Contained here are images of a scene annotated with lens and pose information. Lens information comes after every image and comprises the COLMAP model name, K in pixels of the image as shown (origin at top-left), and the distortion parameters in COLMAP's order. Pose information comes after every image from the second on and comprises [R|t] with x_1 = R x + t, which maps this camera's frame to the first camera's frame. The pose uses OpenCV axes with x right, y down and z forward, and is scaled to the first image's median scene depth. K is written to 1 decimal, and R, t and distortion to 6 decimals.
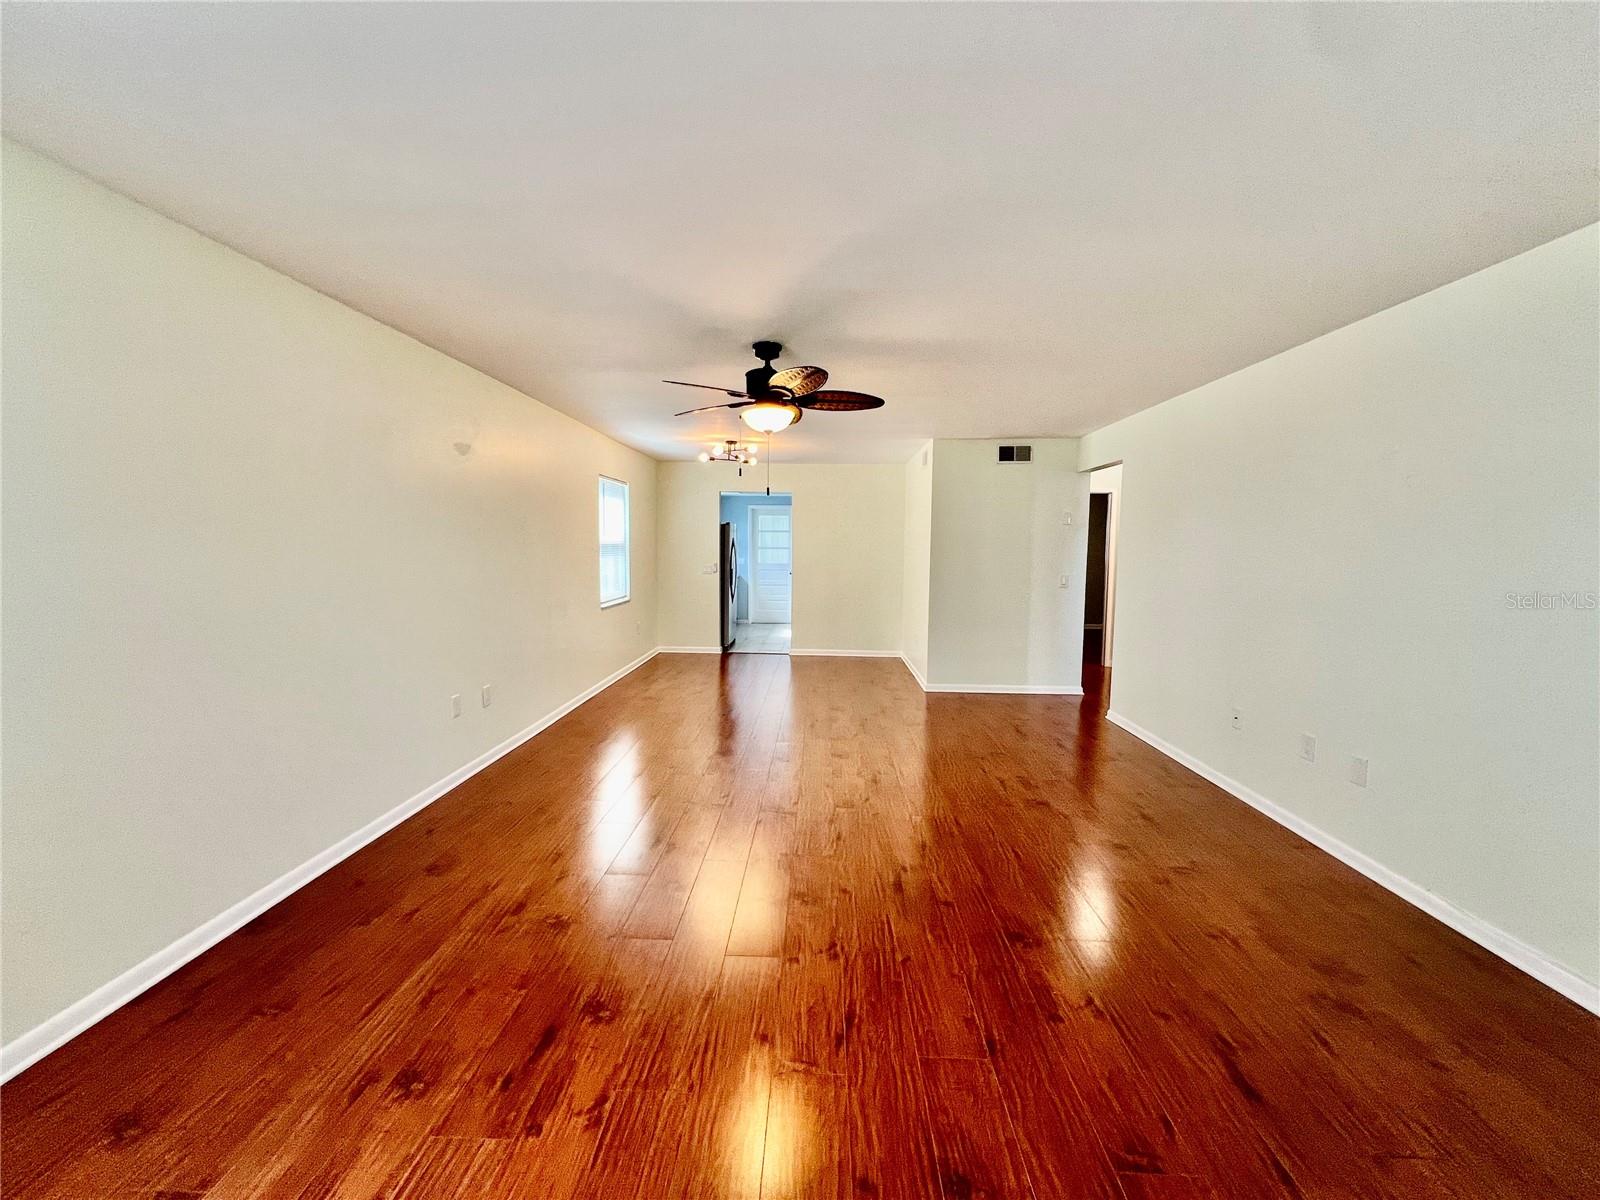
lens RADIAL K [[637.9, 0, 798.7], [0, 637.9, 597.4], [0, 0, 1]] dist [0.001891, -0.000524]
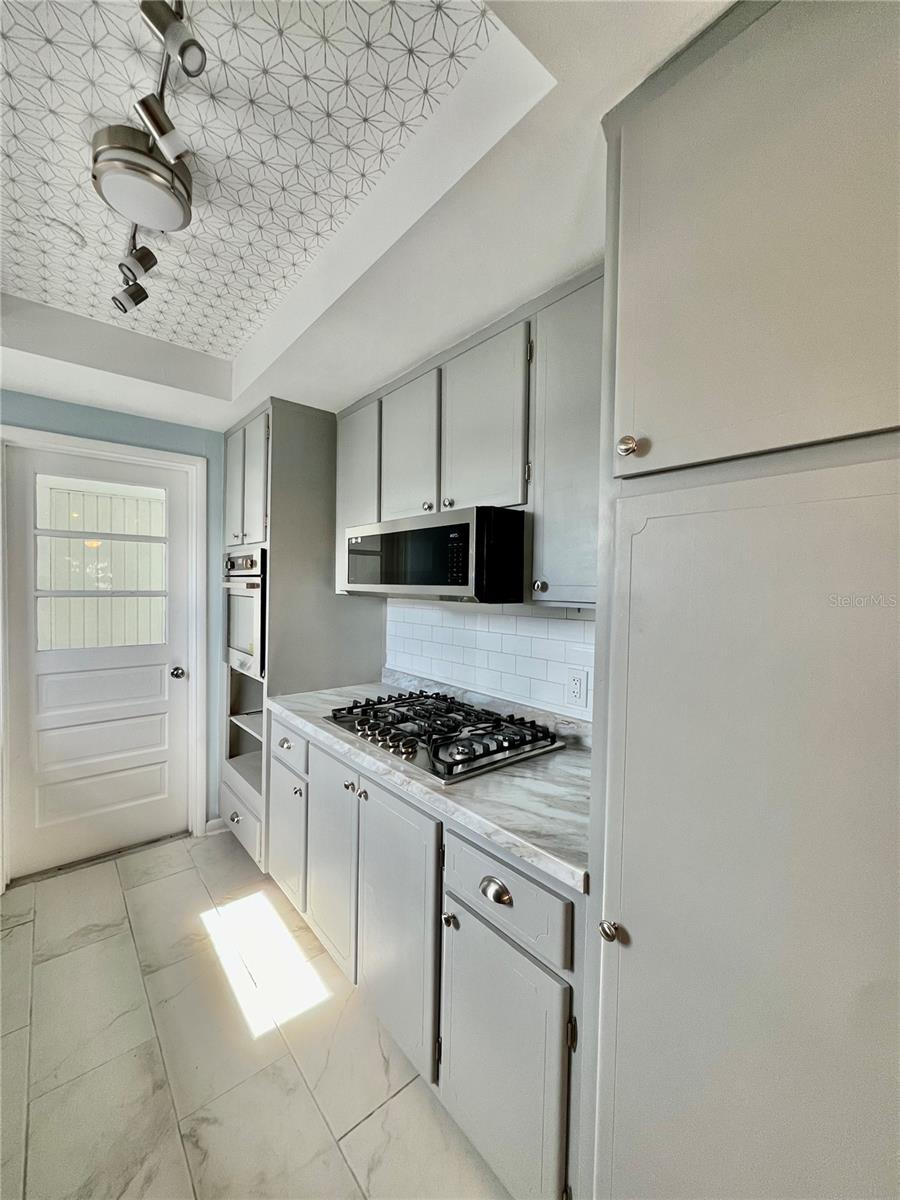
lens RADIAL K [[478.4, 0, 451.4], [0, 478.4, 597.1], [0, 0, 1]] dist [0.001891, -0.000524]
pose [[0.742468, -0.011420, 0.669784, -0.130738], [0.048579, 0.998140, -0.036831, -0.115145], [-0.668118, 0.059883, 0.741642, 1.401298]]
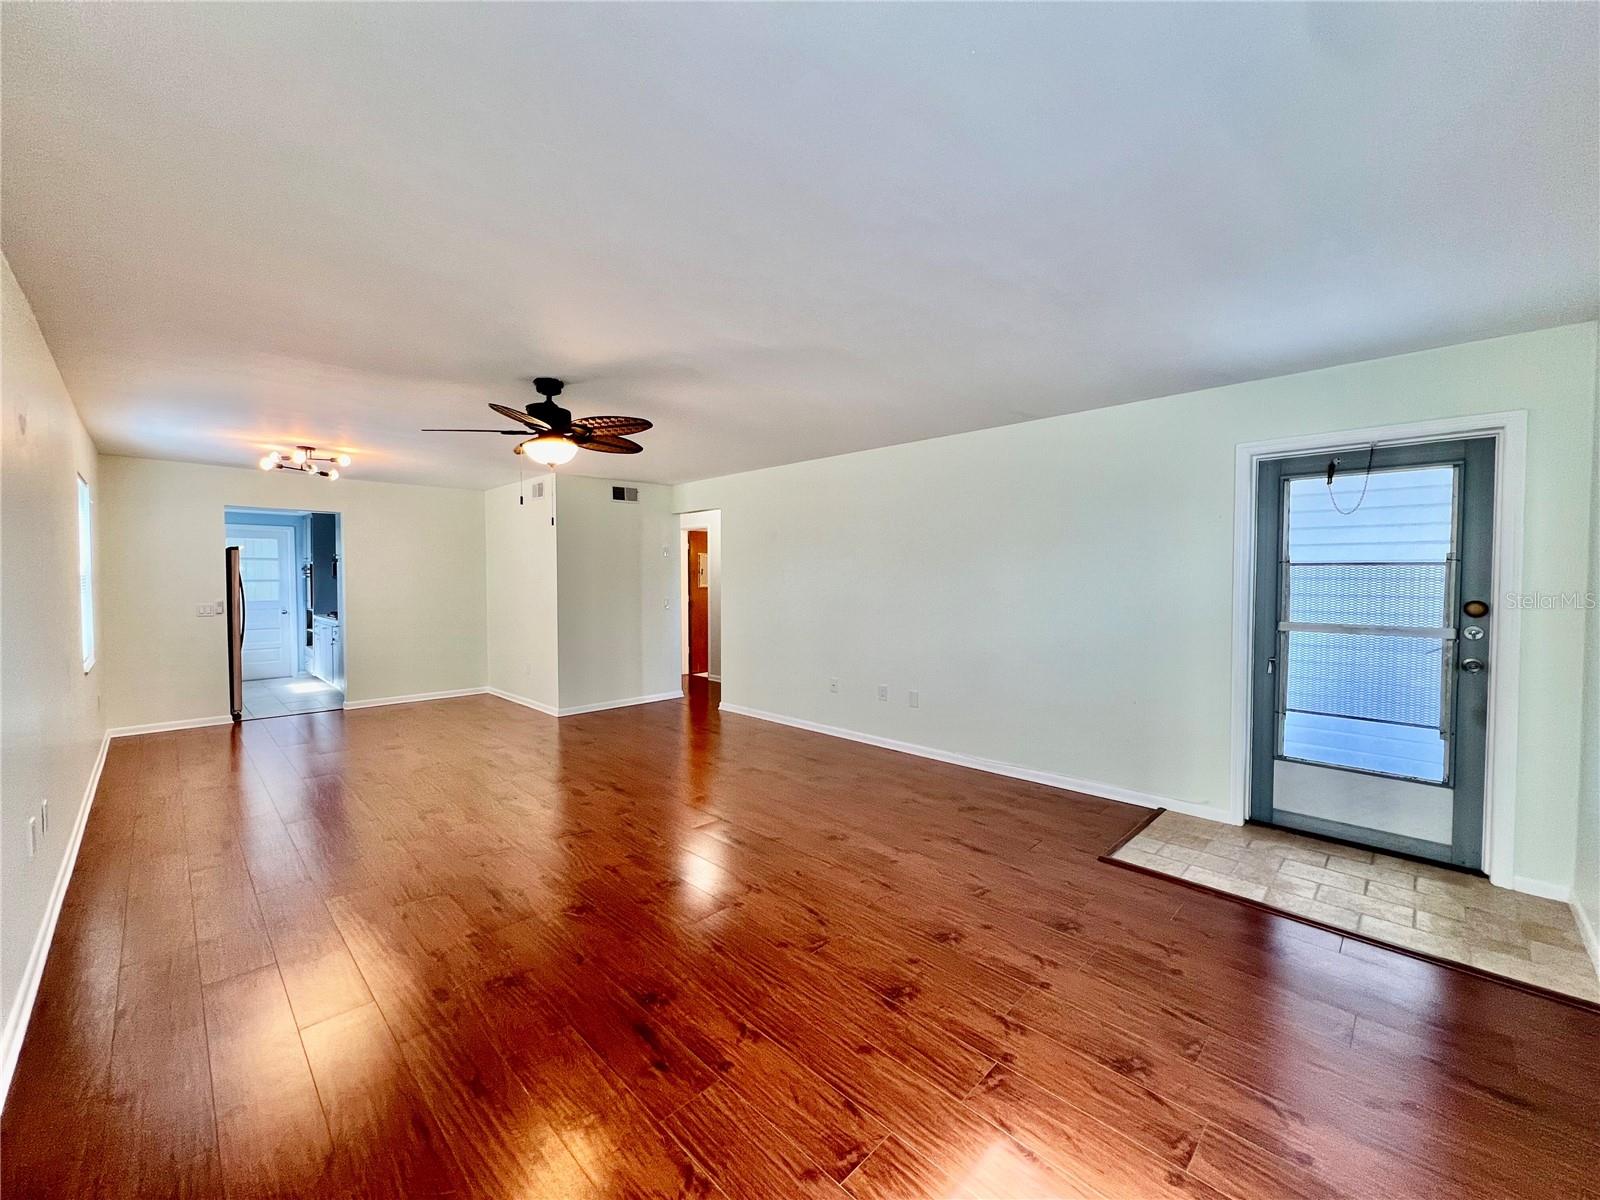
lens RADIAL K [[637.9, 0, 799.5], [0, 637.9, 591.0], [0, 0, 1]] dist [0.001891, -0.000524]
pose [[0.675829, -0.026598, 0.736578, -0.305536], [0.069284, 0.997216, -0.027560, 0.001449], [-0.733795, 0.069659, 0.675790, 0.012166]]
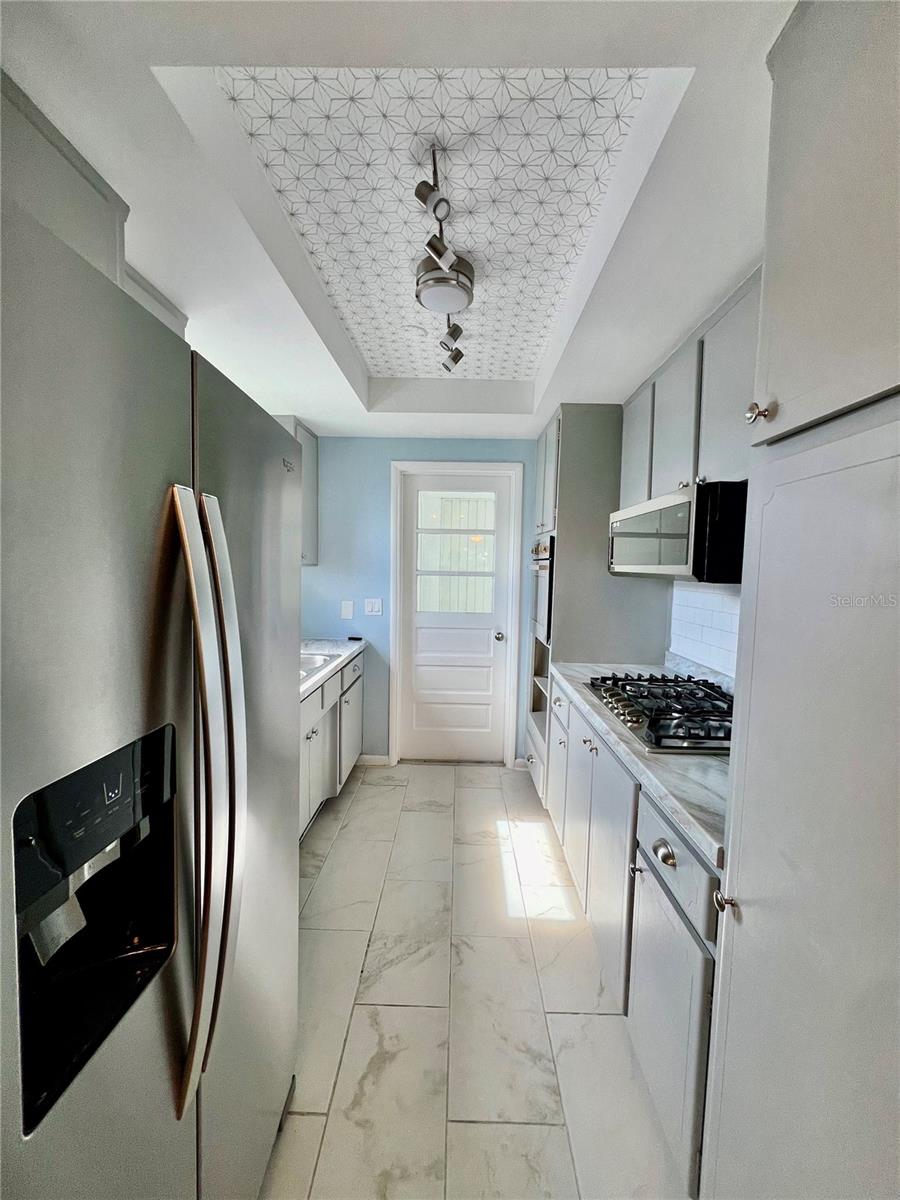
lens RADIAL K [[478.4, 0, 453.9], [0, 478.4, 597.6], [0, 0, 1]] dist [0.001891, -0.000524]
pose [[0.999670, 0.013381, 0.021921, -0.088662], [-0.012880, 0.999657, -0.022813, -0.106344], [-0.022219, 0.022523, 0.999499, 1.340702]]
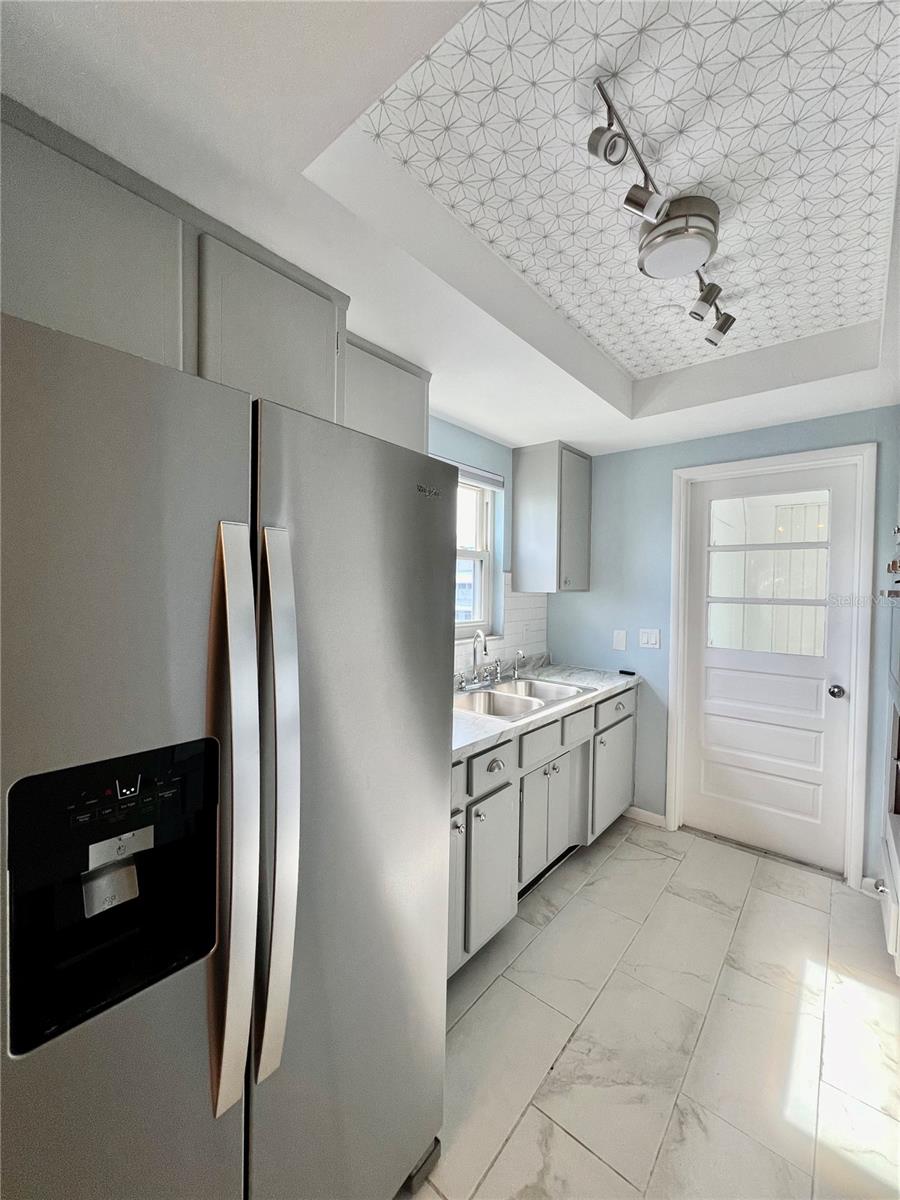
lens RADIAL K [[478.4, 0, 454.3], [0, 478.4, 597.2], [0, 0, 1]] dist [0.001891, -0.000524]
pose [[0.791111, 0.021666, -0.611289, -0.030942], [-0.064488, 0.996757, -0.048130, -0.112296], [0.608264, 0.077497, 0.789942, 1.391010]]
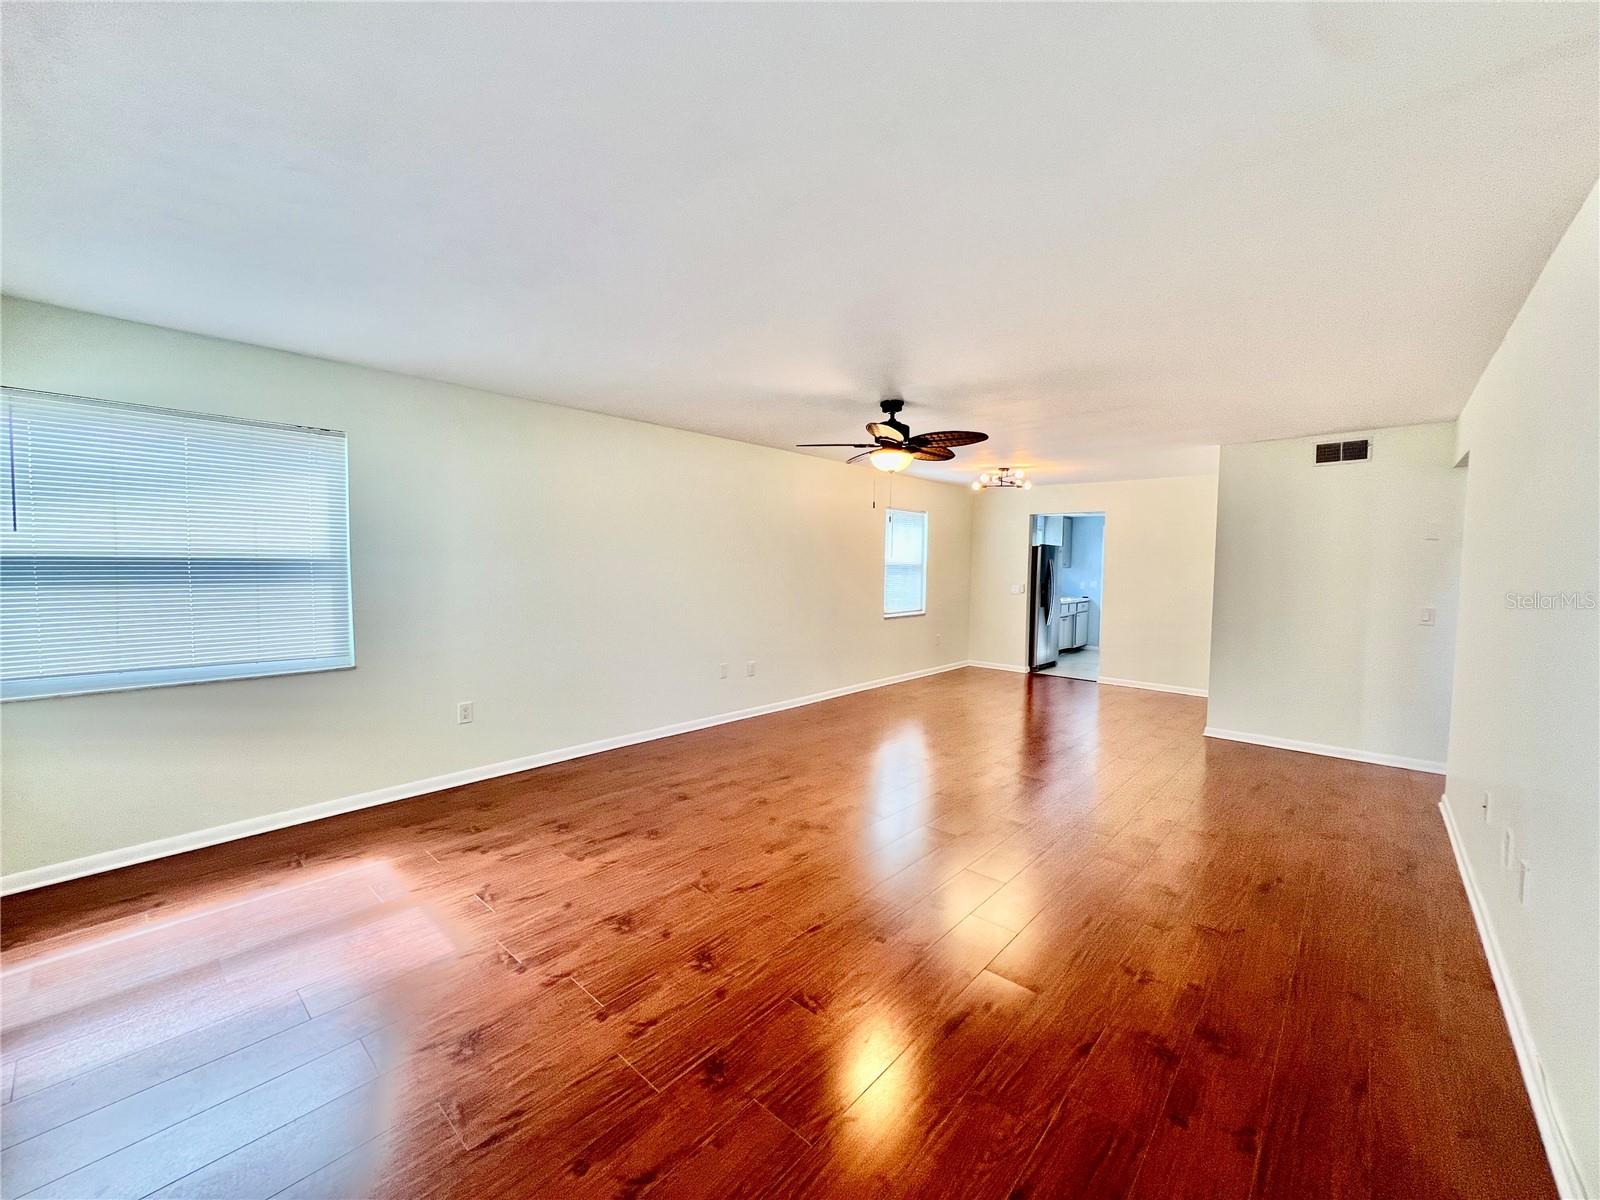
lens RADIAL K [[637.9, 0, 802.3], [0, 637.9, 605.3], [0, 0, 1]] dist [0.001891, -0.000524]
pose [[0.771843, 0.043410, -0.634329, 0.344227], [-0.058766, 0.998267, -0.003190, 0.006822], [0.633091, 0.039739, 0.773056, -0.028476]]
